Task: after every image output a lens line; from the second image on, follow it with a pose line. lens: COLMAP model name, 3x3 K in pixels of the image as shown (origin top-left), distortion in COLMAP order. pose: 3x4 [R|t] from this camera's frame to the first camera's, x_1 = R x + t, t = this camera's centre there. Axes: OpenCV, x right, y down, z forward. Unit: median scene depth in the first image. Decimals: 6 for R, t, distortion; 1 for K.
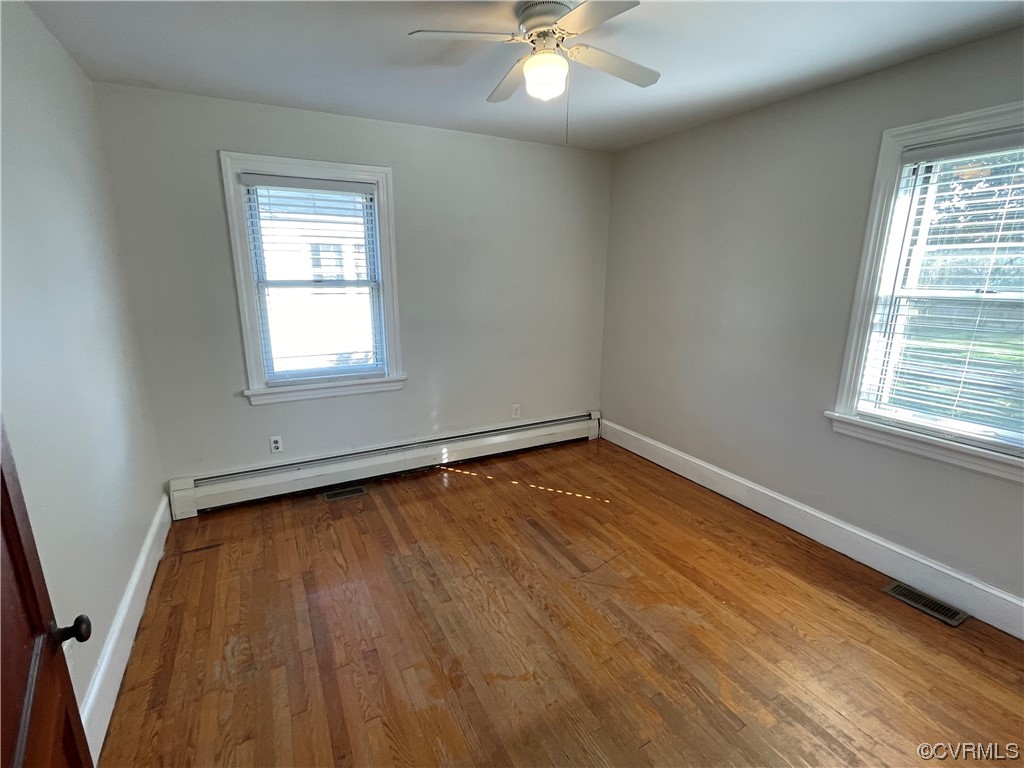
lens RADIAL K [[490.9, 0, 519.3], [0, 490.9, 389.1], [0, 0, 1]] dist [0.000683, 0.000461]
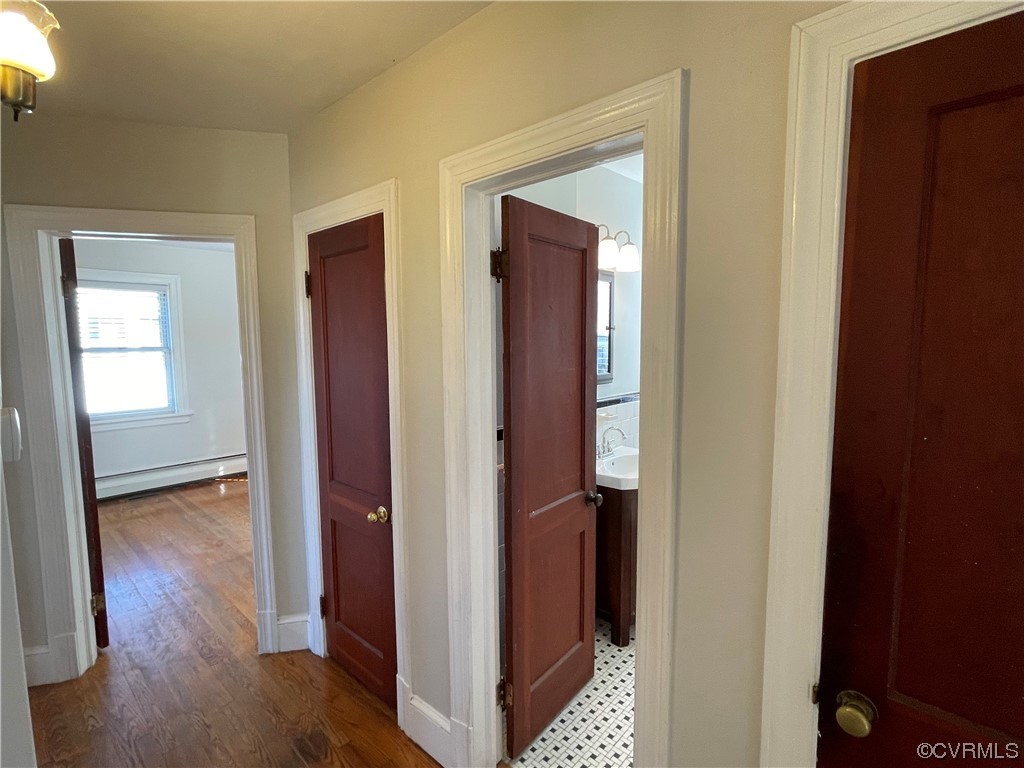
lens RADIAL K [[490.9, 0, 505.8], [0, 490.9, 385.6], [0, 0, 1]] dist [0.000683, 0.000461]
pose [[0.943378, -0.041790, 0.329078, 0.216422], [0.086105, 0.988879, -0.121259, 0.195180], [-0.320351, 0.142729, 0.936485, -0.853346]]
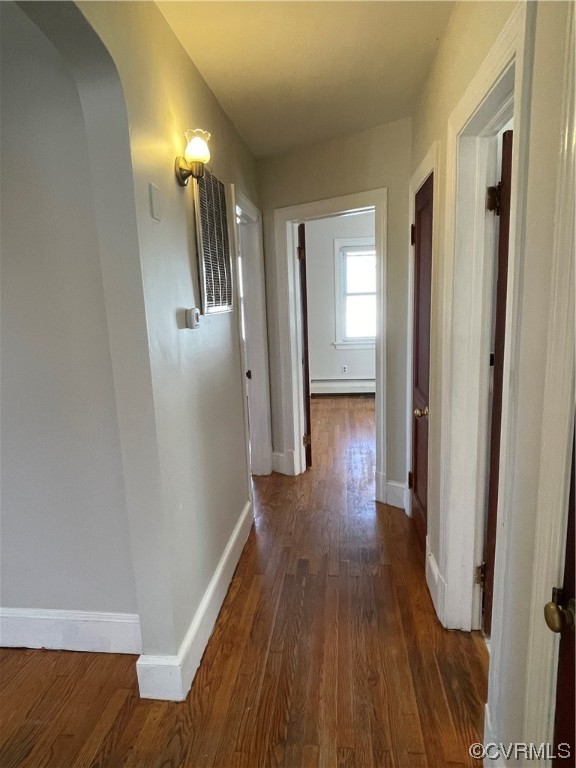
lens RADIAL K [[458.3, 0, 288.7], [0, 458.3, 379.4], [0, 0, 1]] dist [0.009994, 0.001653]
pose [[0.831688, 0.064666, -0.551464, 0.481457], [-0.085509, 0.996264, -0.012135, 0.239836], [0.548619, 0.057248, 0.834110, -0.945418]]
